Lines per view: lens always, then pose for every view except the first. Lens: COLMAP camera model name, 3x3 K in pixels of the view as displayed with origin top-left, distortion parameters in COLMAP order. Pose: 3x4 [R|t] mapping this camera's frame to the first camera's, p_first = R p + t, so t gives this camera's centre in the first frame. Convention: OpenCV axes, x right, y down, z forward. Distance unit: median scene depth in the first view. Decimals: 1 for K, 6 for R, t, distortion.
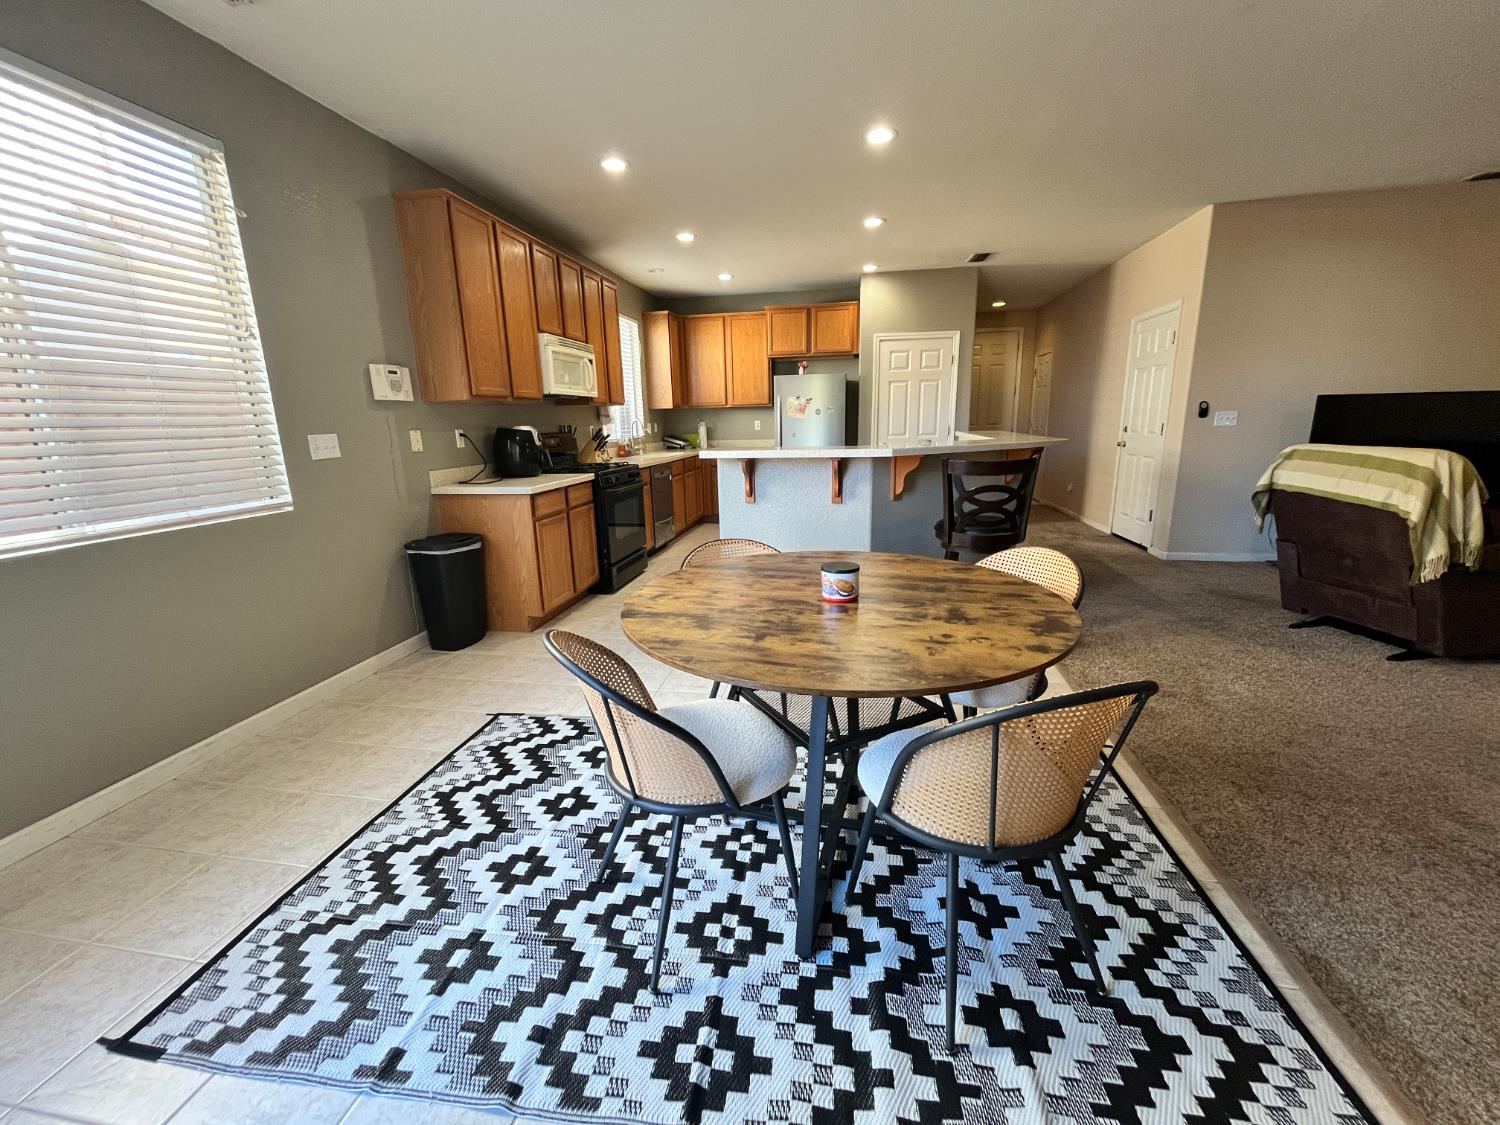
lens RADIAL K [[603.2, 0, 750.8], [0, 603.2, 563.2], [0, 0, 1]] dist [-0.002006, -0.000633]
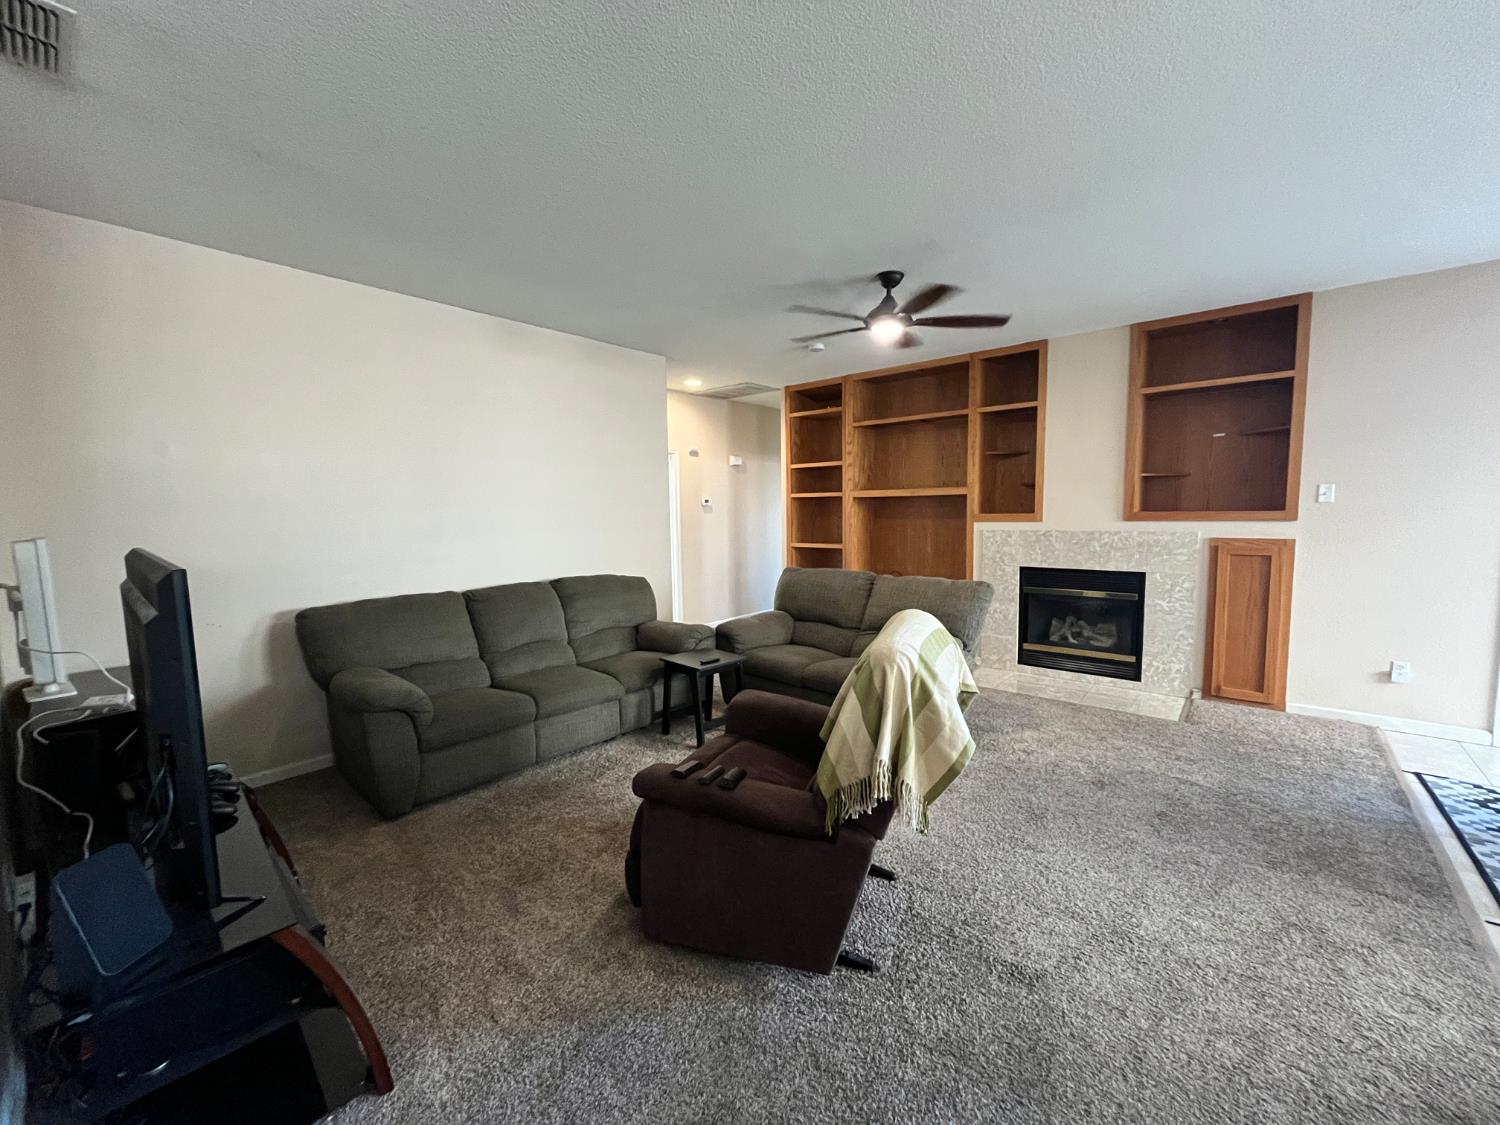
lens RADIAL K [[601.5, 0, 753.3], [0, 601.5, 563.6], [0, 0, 1]] dist [-0.002562, -0.000314]
pose [[-0.863930, -0.013017, 0.503444, 0.706378], [0.150502, 0.947309, 0.282761, -0.390560], [-0.480598, 0.320055, -0.816450, 1.337076]]
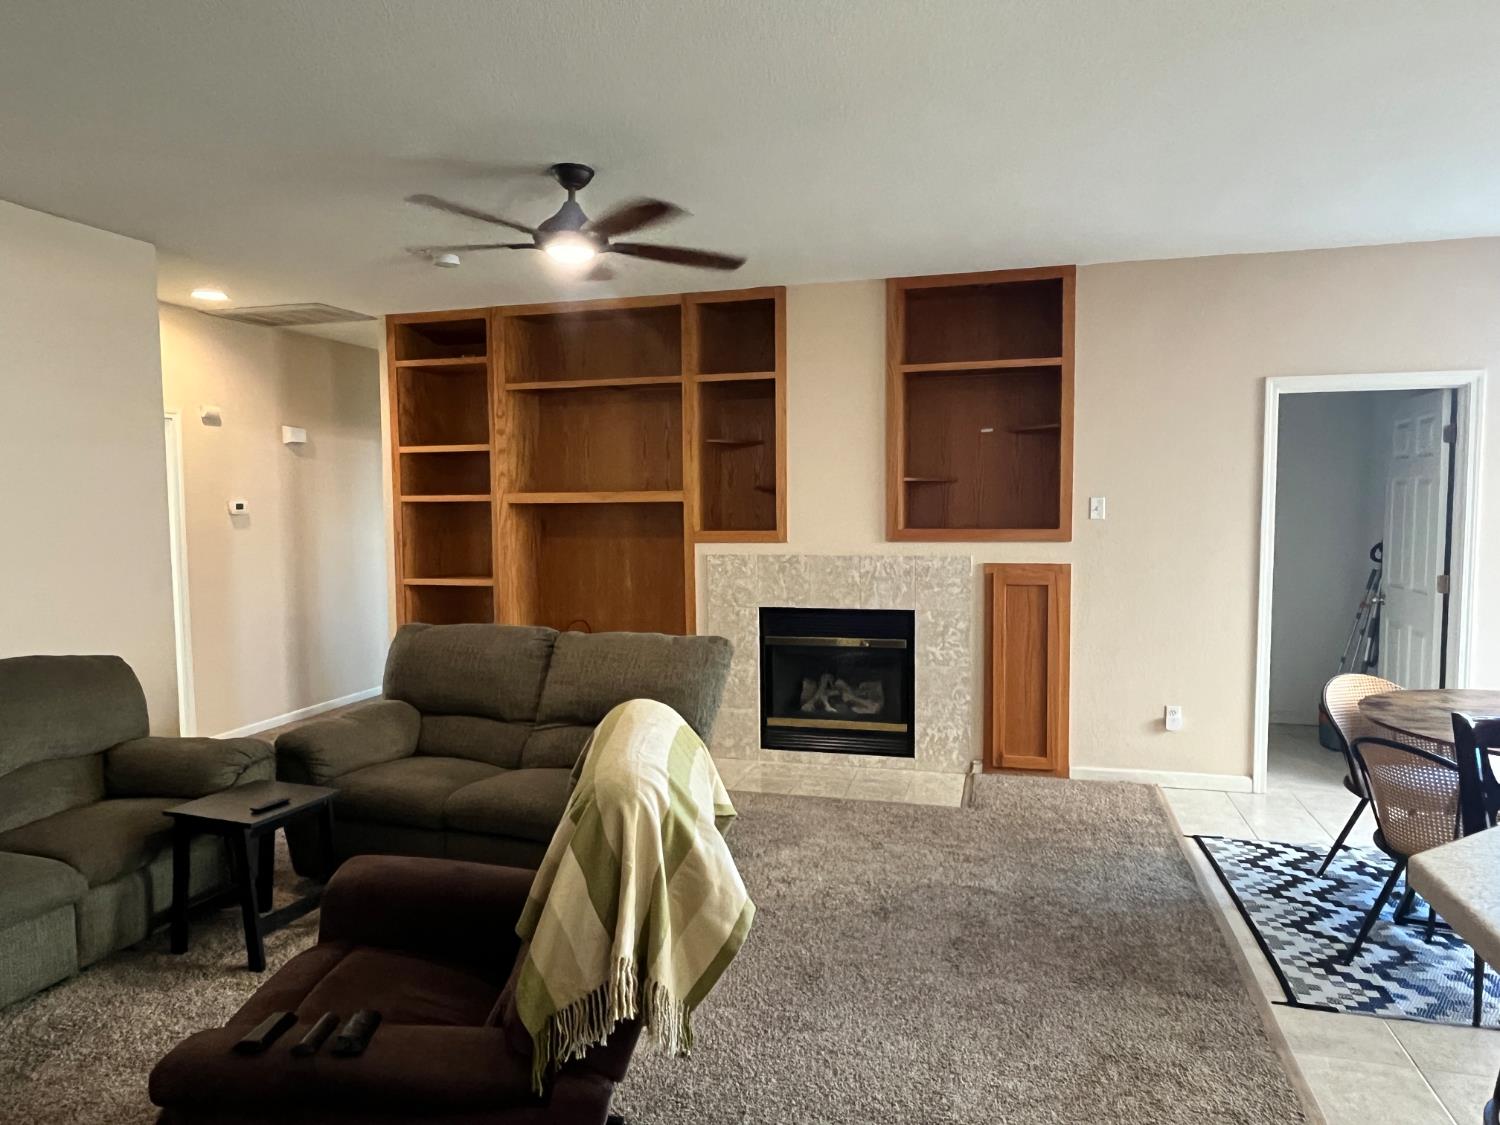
lens RADIAL K [[953.2, 0, 750.1], [0, 953.2, 567.6], [0, 0, 1]] dist [-0.002036, 0.000567]
pose [[-0.994968, 0.022034, 0.097740, 0.738637], [0.050486, 0.952878, 0.299124, -0.416254], [-0.086543, 0.302553, -0.949195, 1.337773]]
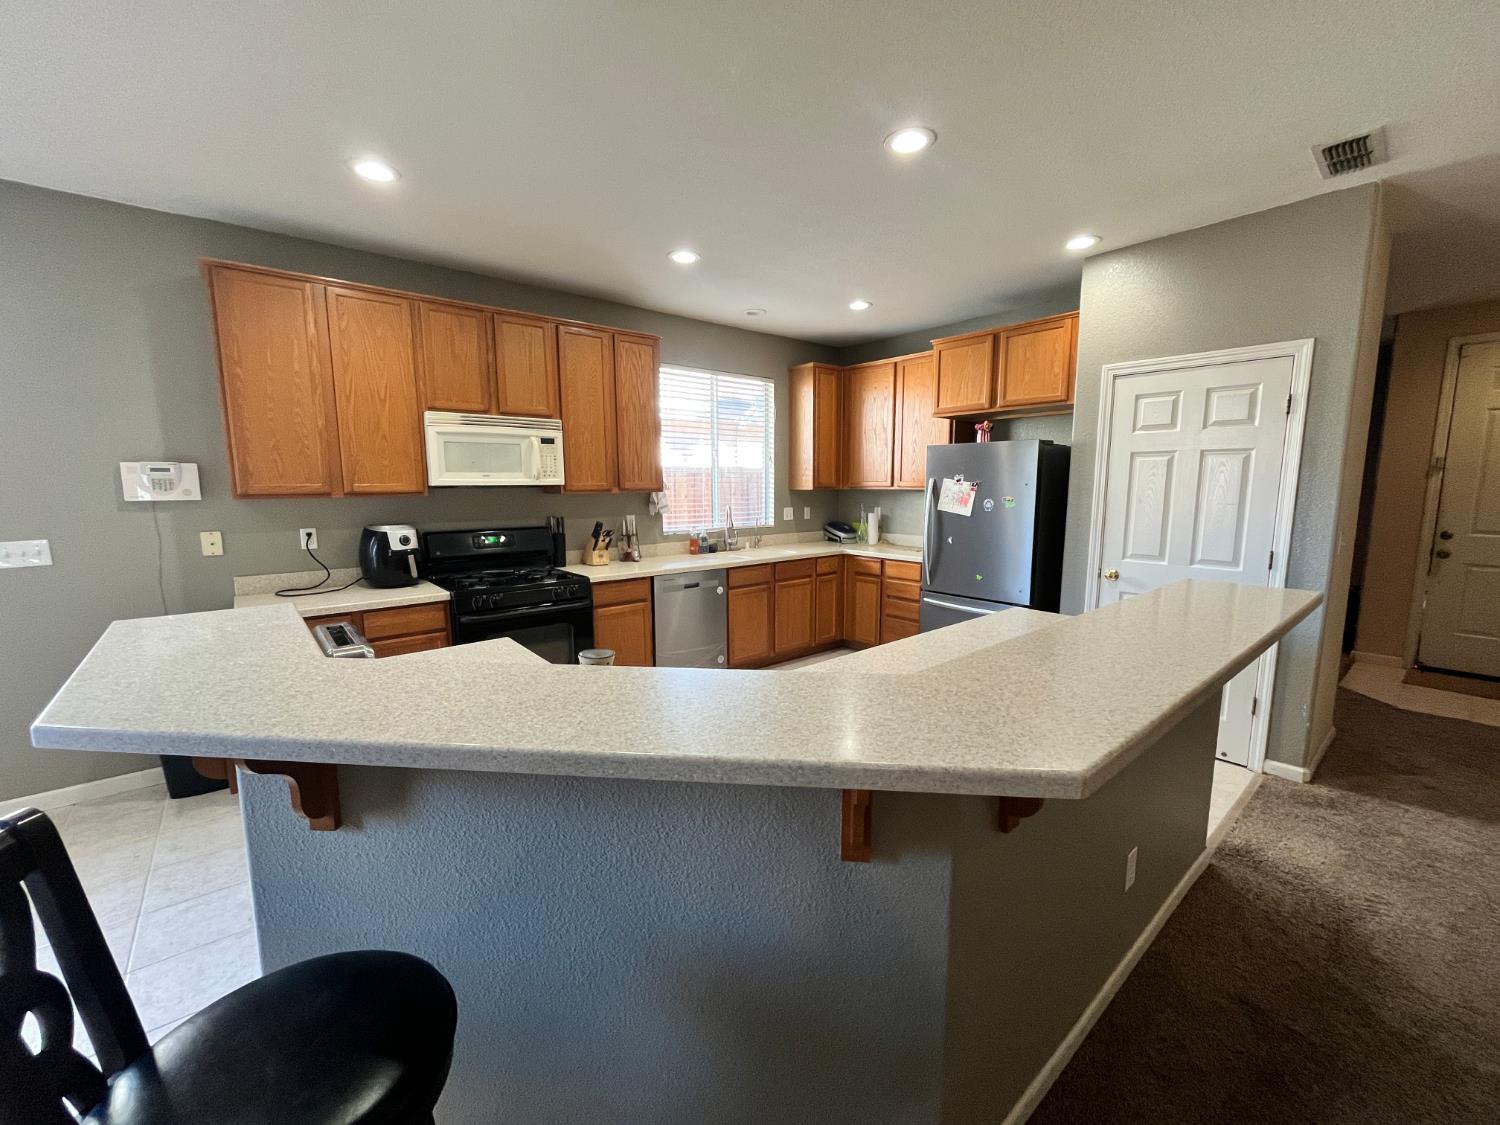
lens RADIAL K [[603.2, 0, 750.8], [0, 603.2, 563.2], [0, 0, 1]] dist [-0.002006, -0.000633]
pose [[0.770204, 0.104529, -0.629173, 0.583031], [-0.161497, 0.986293, -0.033838, -0.263412], [0.617012, 0.127672, 0.776528, 0.782829]]
